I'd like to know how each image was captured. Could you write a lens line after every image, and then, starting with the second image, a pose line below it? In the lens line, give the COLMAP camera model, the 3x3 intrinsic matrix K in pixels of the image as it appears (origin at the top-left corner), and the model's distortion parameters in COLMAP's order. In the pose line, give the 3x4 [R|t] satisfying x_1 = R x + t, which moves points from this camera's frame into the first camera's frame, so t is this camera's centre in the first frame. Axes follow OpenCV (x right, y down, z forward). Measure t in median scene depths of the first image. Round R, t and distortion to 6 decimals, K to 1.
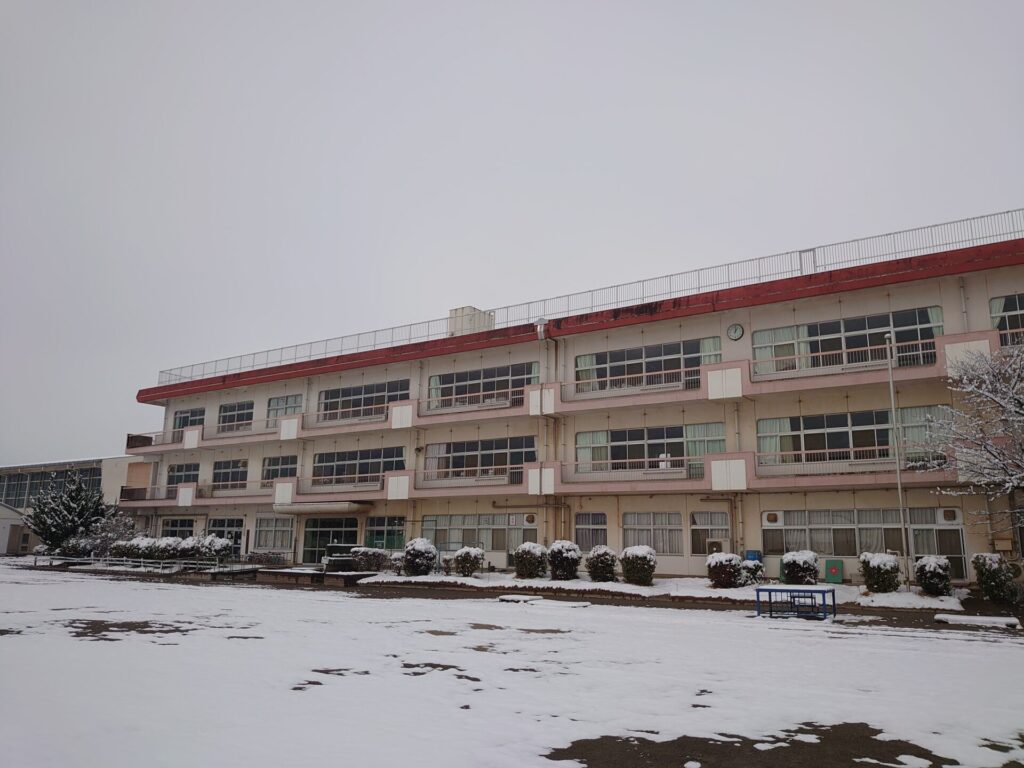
lens RADIAL K [[797.3, 0, 522.0], [0, 797.3, 377.4], [0, 0, 1]] dist [0.015476, -0.066210]
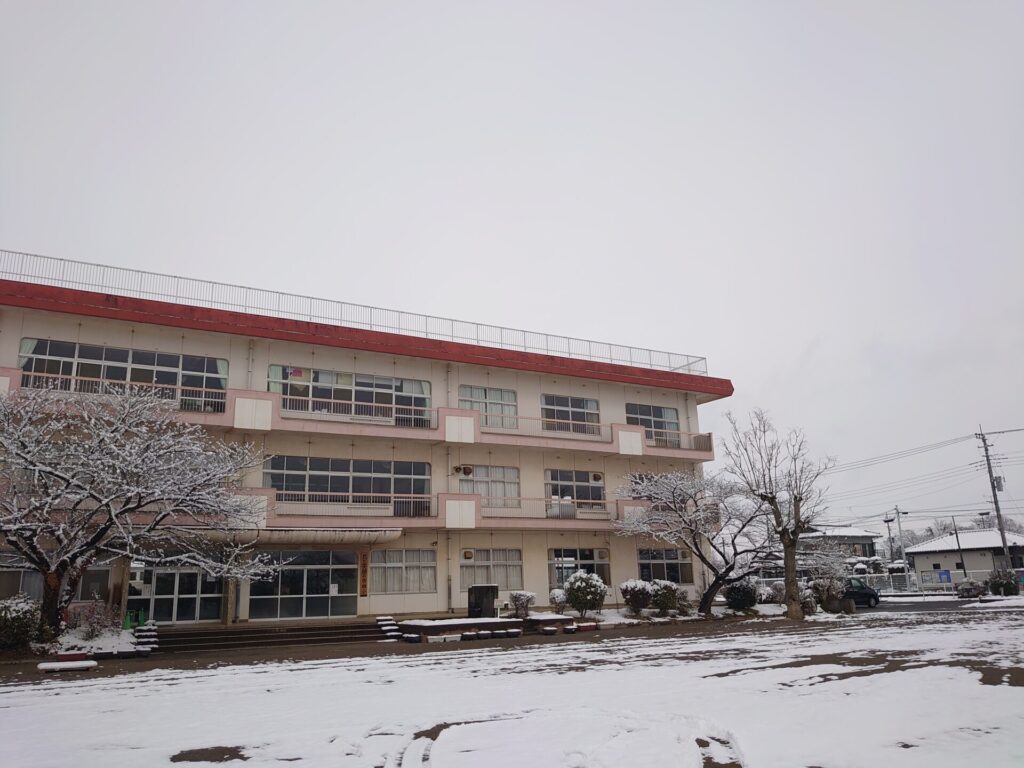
lens RADIAL K [[797.3, 0, 522.9], [0, 797.3, 377.8], [0, 0, 1]] dist [0.015476, -0.066210]
pose [[0.418042, 0.198691, 0.886433, -0.911880], [-0.150909, 0.977419, -0.147916, 0.116006], [-0.895805, -0.071936, 0.438586, 0.617379]]
